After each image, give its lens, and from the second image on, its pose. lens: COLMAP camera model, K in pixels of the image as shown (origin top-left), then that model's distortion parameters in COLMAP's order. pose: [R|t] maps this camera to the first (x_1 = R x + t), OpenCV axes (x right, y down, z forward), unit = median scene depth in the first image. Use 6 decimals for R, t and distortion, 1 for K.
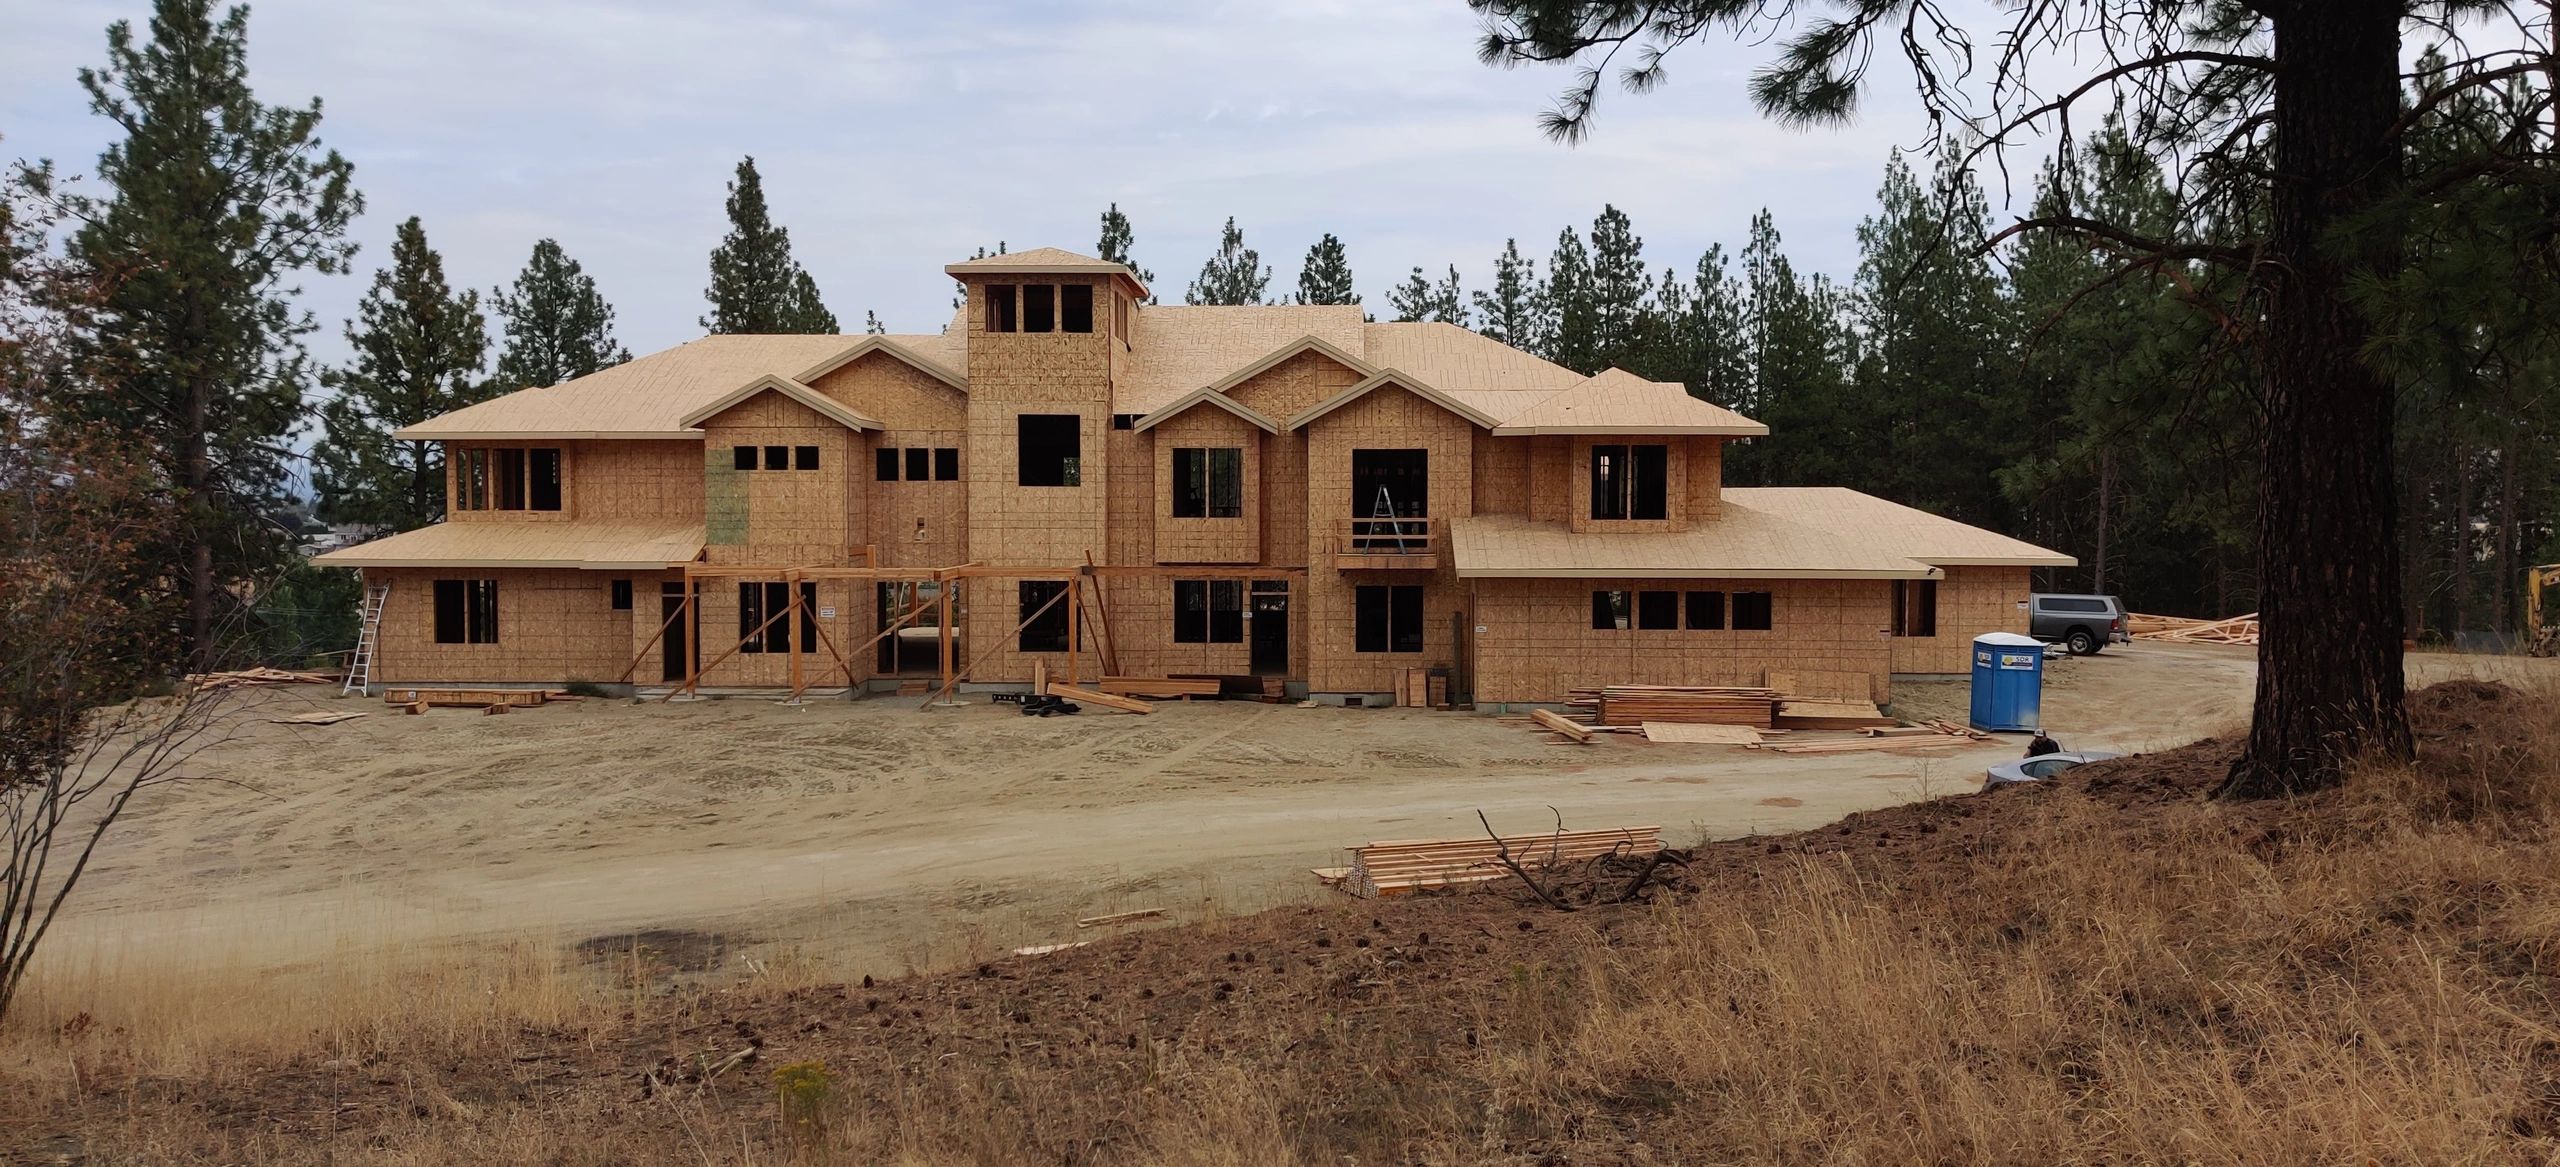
lens RADIAL K [[2159.6, 0, 1280.0], [0, 2159.6, 583.5], [0, 0, 1]] dist [0.012839, 0.002561]
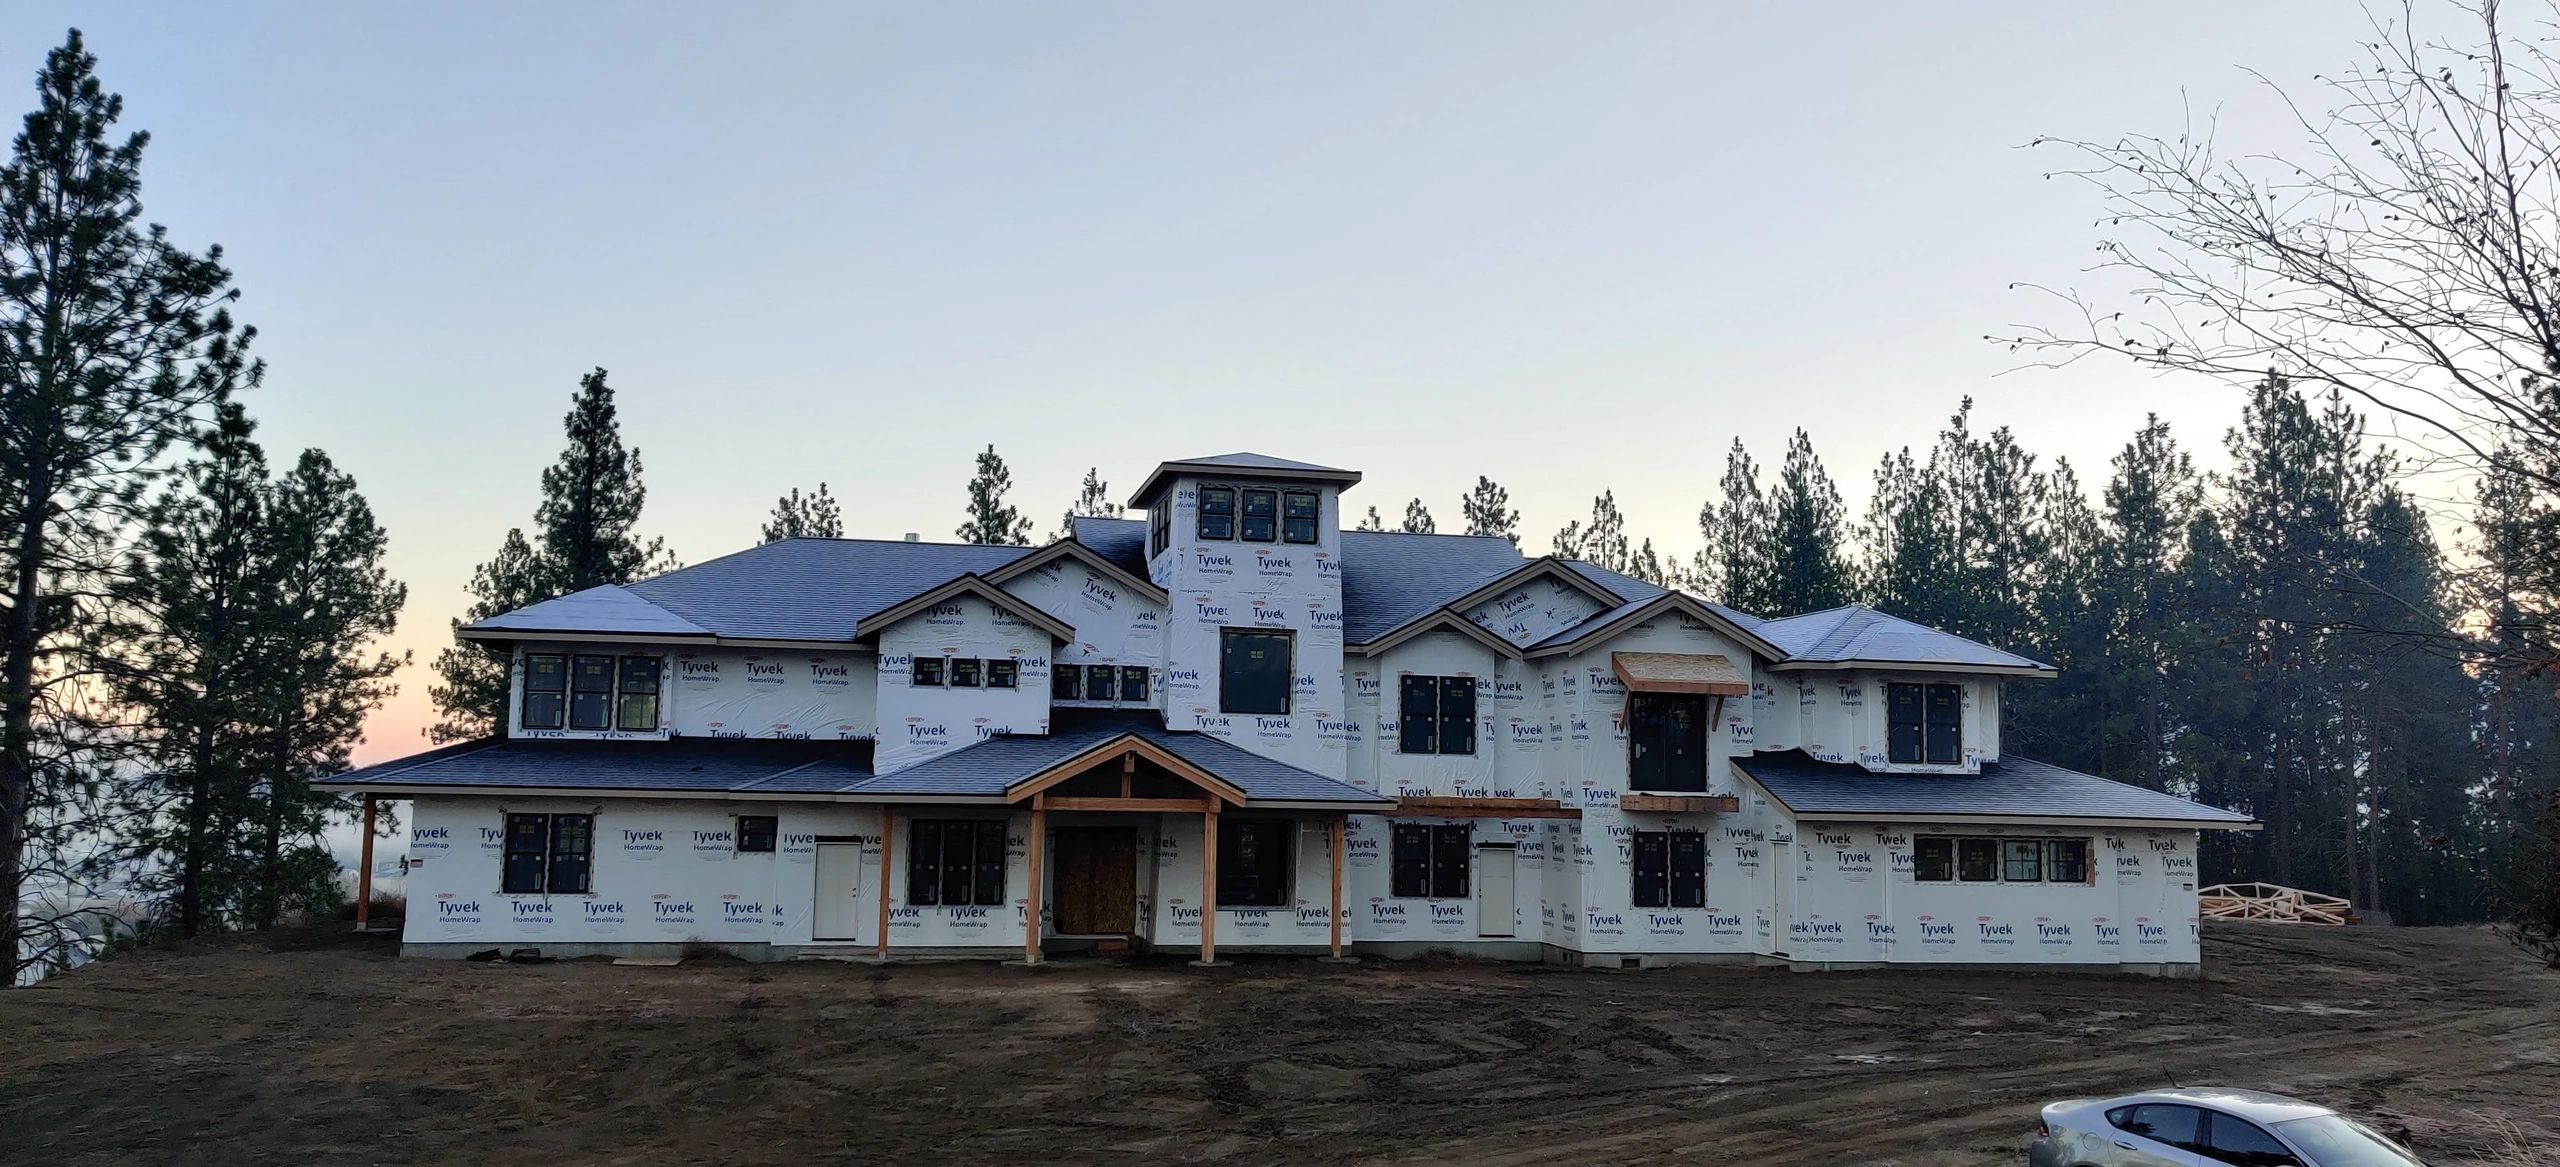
lens RADIAL K [[2159.6, 0, 1280.0], [0, 2159.6, 583.5], [0, 0, 1]] dist [0.012839, 0.002561]
pose [[0.969311, 0.043677, 0.241925, -0.184290], [-0.009036, 0.989755, -0.142487, 0.016149], [-0.245670, 0.135928, 0.959776, 0.082730]]
